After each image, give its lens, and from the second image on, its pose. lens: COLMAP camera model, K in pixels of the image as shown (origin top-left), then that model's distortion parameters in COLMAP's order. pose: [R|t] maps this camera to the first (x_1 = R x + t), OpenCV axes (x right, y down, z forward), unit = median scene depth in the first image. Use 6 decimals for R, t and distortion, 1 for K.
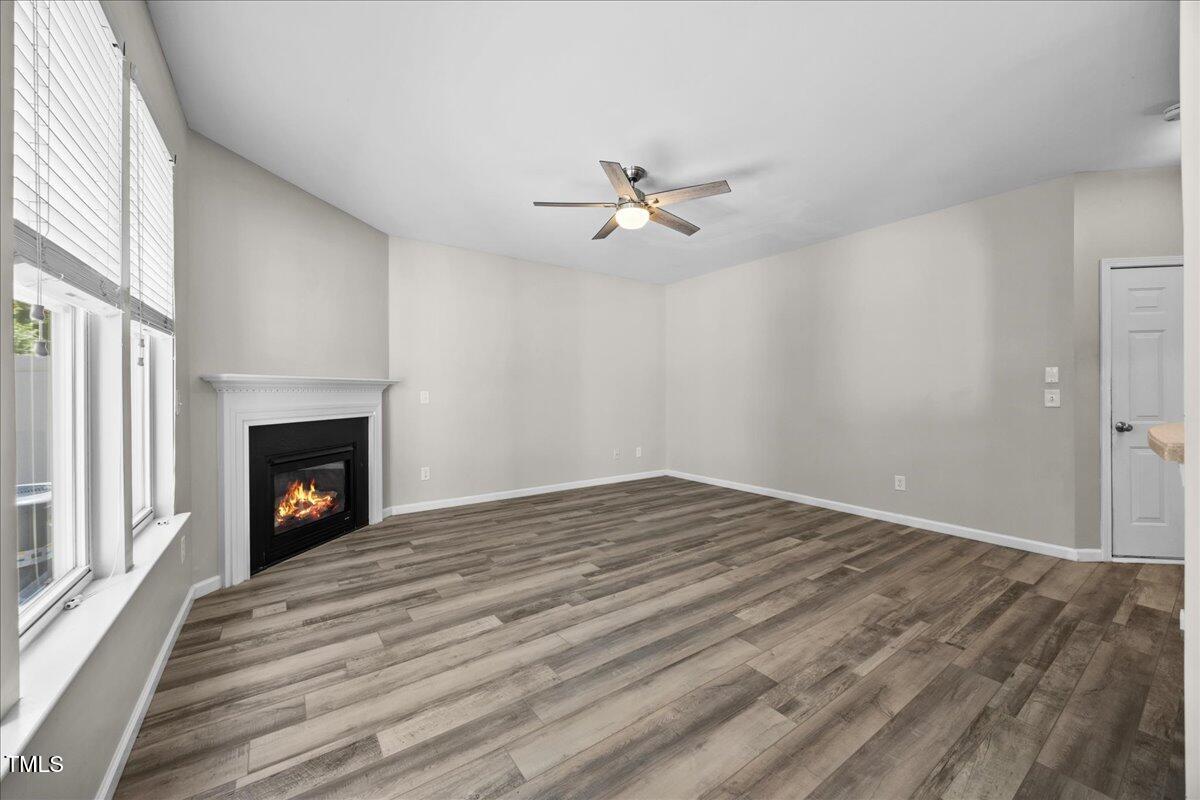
lens RADIAL K [[459.0, 0, 606.8], [0, 459.0, 396.5], [0, 0, 1]] dist [-0.003342, 0.000162]
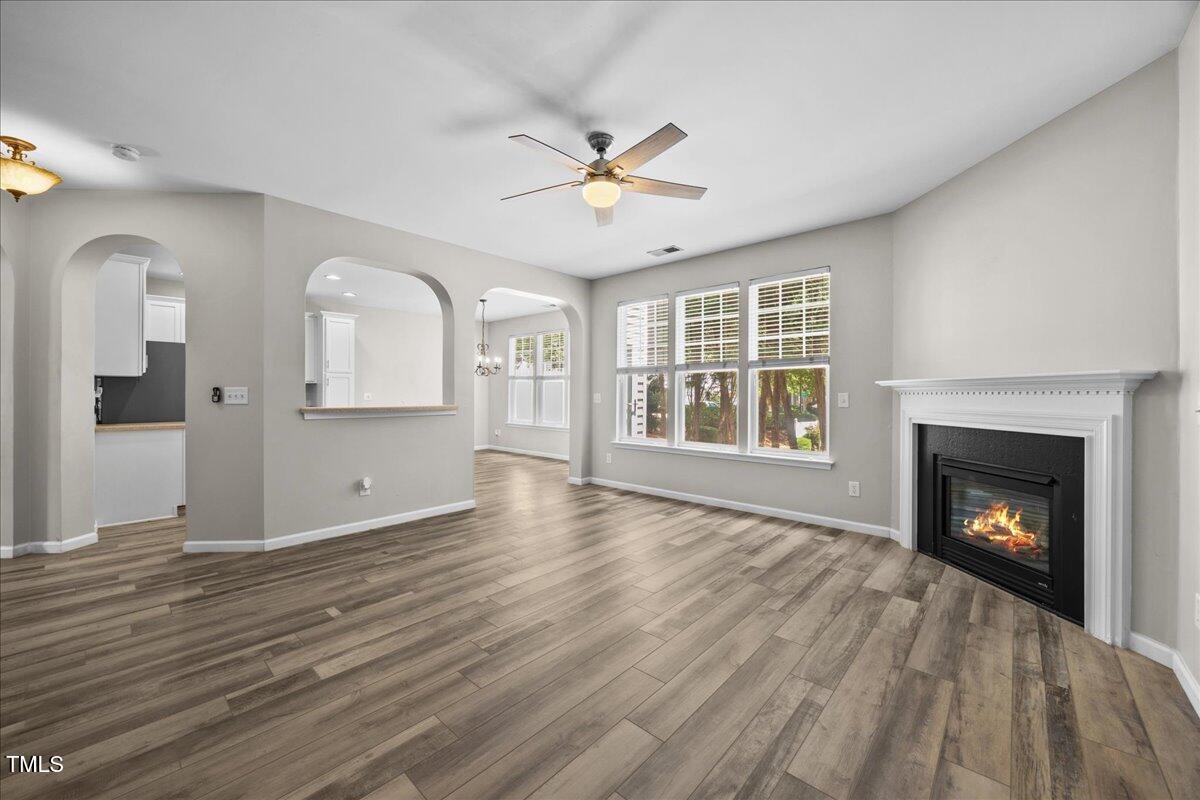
lens RADIAL K [[454.5, 0, 597.2], [0, 454.5, 393.7], [0, 0, 1]] dist [-0.006284, -0.000244]
pose [[-0.980737, 0.002205, -0.195320, 0.231058], [0.000612, 0.999966, 0.008213, -0.018609], [0.195331, 0.007935, -0.980705, 1.840838]]
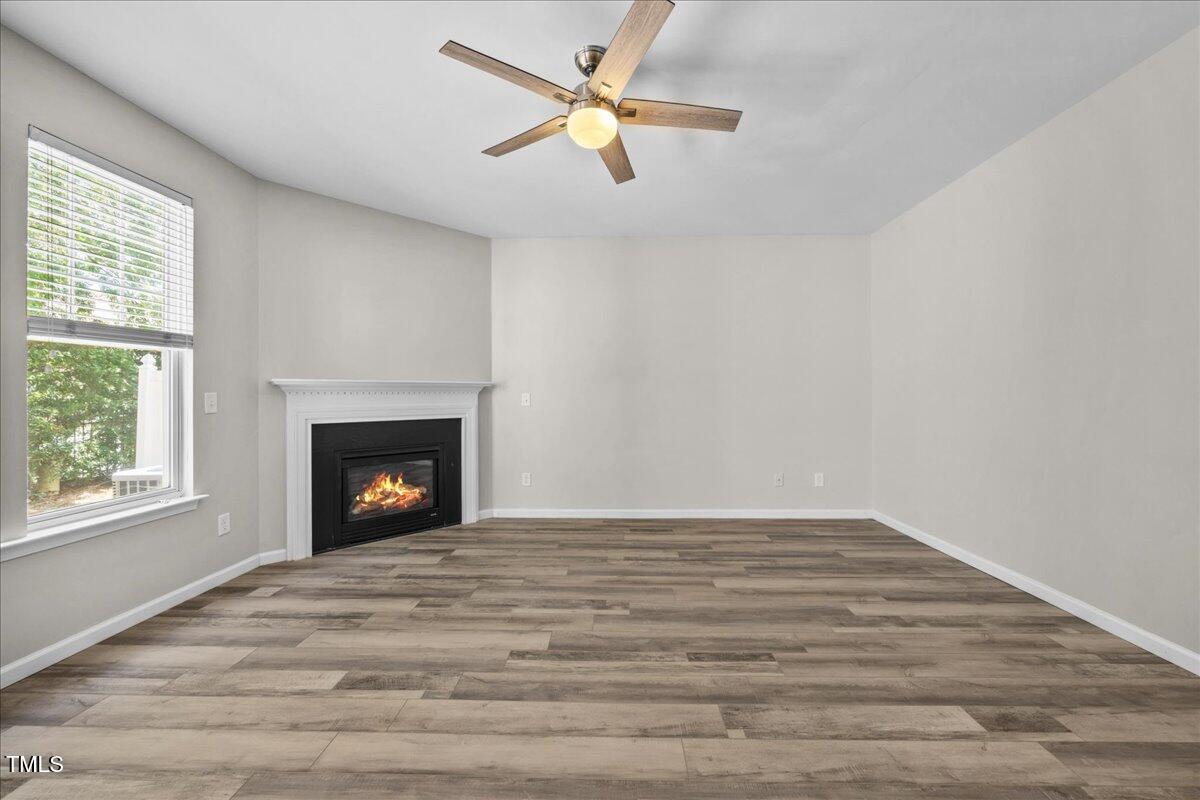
lens RADIAL K [[459.0, 0, 606.8], [0, 459.0, 396.5], [0, 0, 1]] dist [-0.003342, 0.000162]
pose [[0.795396, 0.003384, -0.606081, 0.466426], [-0.005542, 0.999983, -0.001689, -0.005765], [0.606065, 0.004703, 0.795401, 0.491912]]
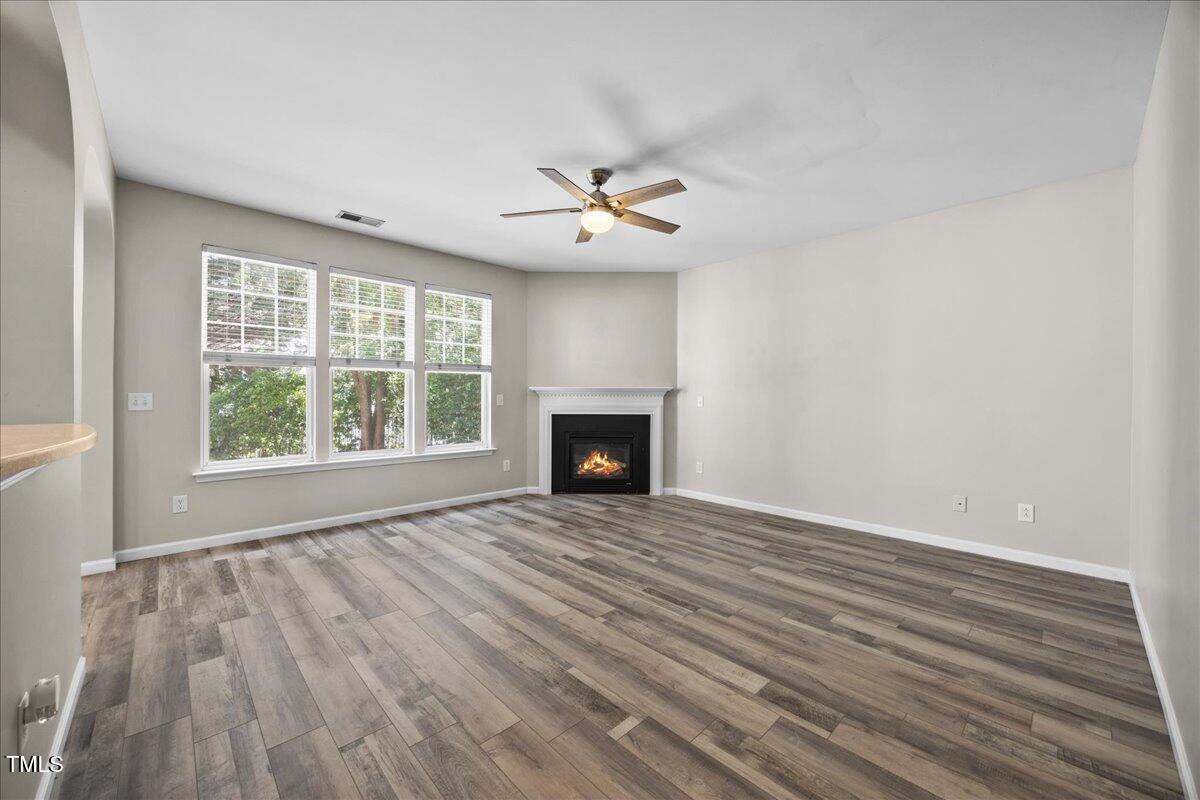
lens RADIAL K [[461.4, 0, 603.2], [0, 461.4, 397.5], [0, 0, 1]] dist [-0.003098, -0.000114]
pose [[0.134206, 0.006295, -0.990933, 1.048572], [-0.014507, 0.999885, 0.004388, -0.013580], [0.990847, 0.013787, 0.134282, 0.879283]]
